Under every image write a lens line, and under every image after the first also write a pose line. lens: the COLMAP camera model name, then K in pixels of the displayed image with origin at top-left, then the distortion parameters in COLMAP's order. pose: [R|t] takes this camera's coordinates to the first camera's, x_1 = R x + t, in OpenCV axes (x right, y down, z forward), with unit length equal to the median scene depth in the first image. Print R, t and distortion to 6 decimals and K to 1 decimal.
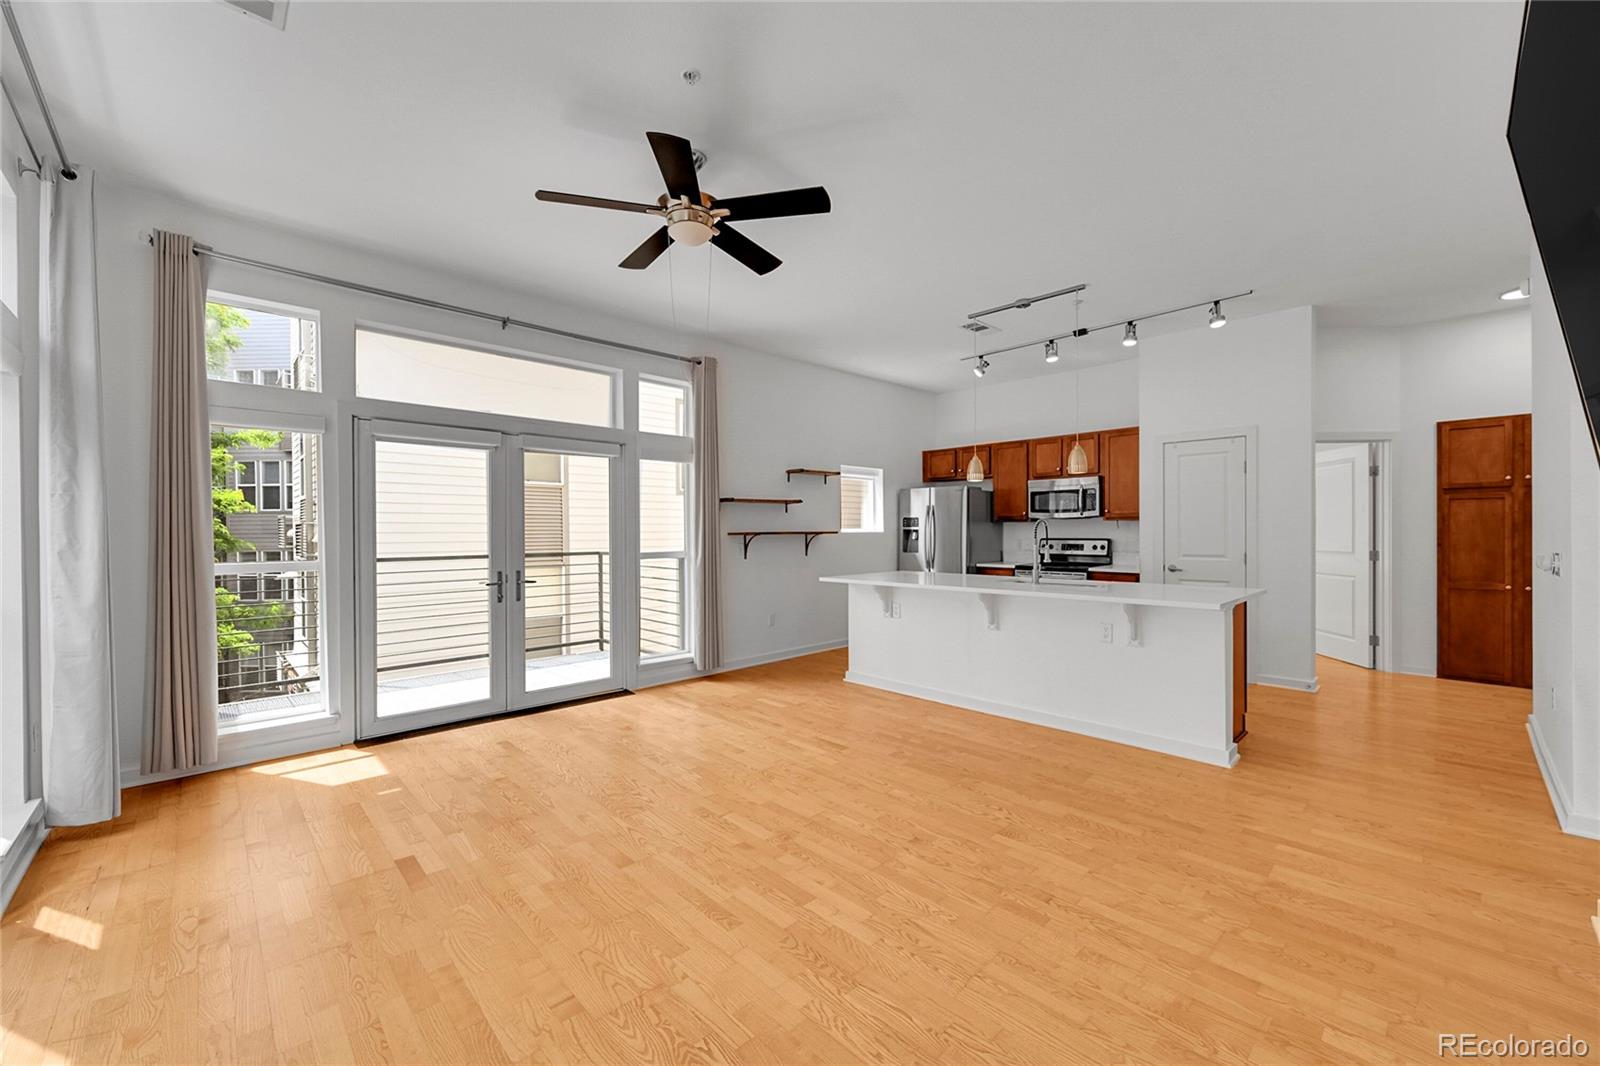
lens RADIAL K [[625.8, 0, 806.3], [0, 625.8, 530.4], [0, 0, 1]] dist [-0.001296, -0.000373]
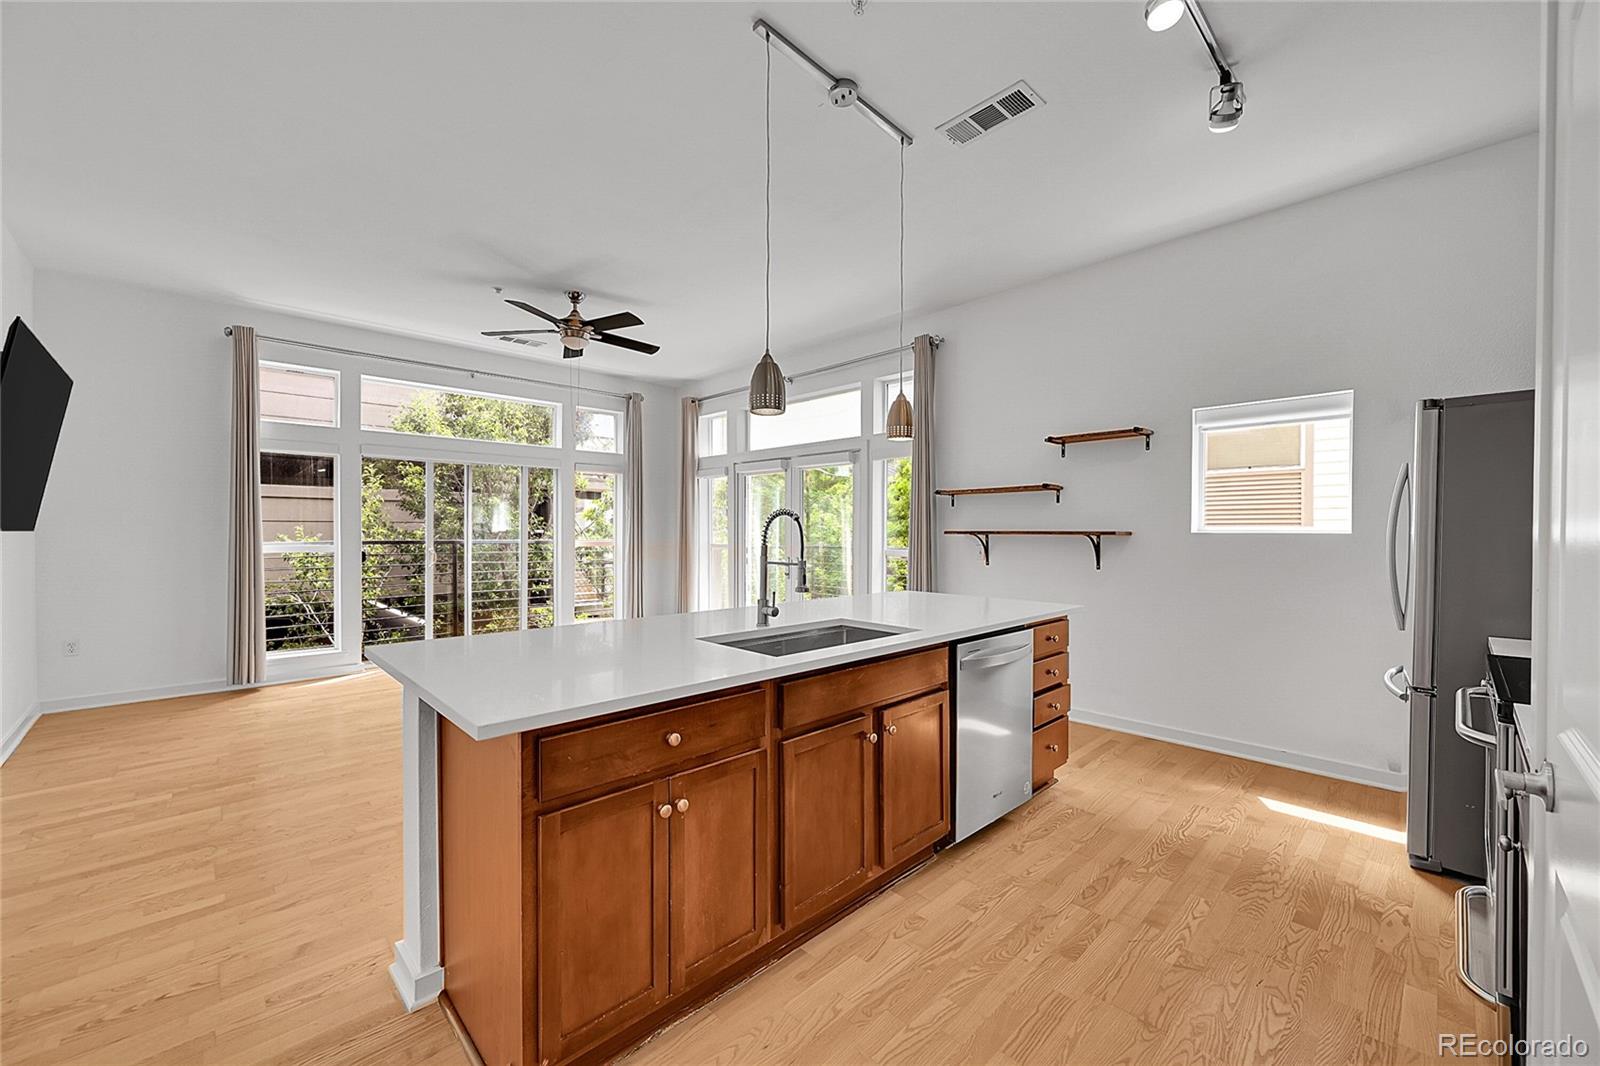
lens RADIAL K [[625.8, 0, 806.5], [0, 625.8, 531.9], [0, 0, 1]] dist [-0.001296, -0.000373]
pose [[0.007060, 0.008201, -0.999941, 0.684914], [-0.001051, 0.999966, 0.008194, -0.002059], [0.999975, 0.000993, 0.007068, 0.761747]]
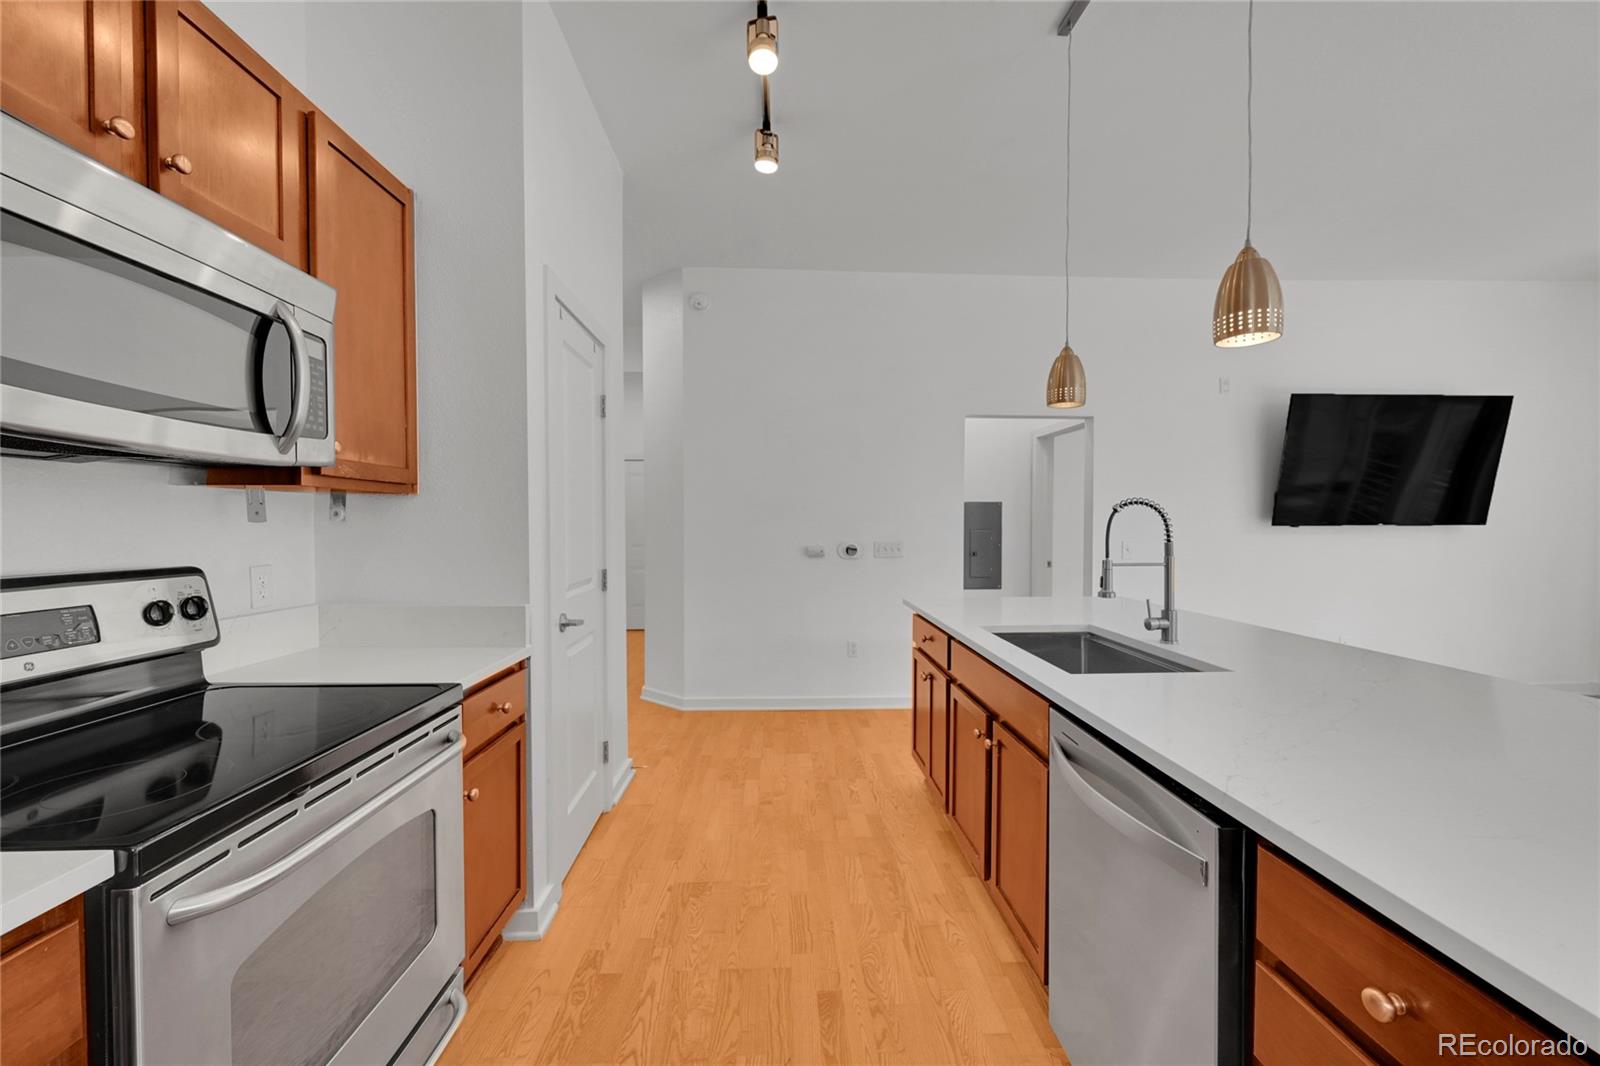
lens RADIAL K [[625.8, 0, 804.2], [0, 625.8, 527.9], [0, 0, 1]] dist [-0.001296, -0.000373]
pose [[-0.747169, 0.001422, 0.664633, 0.194650], [0.003902, 0.999990, 0.002247, 0.000548], [-0.664623, 0.004272, -0.747167, 1.111763]]
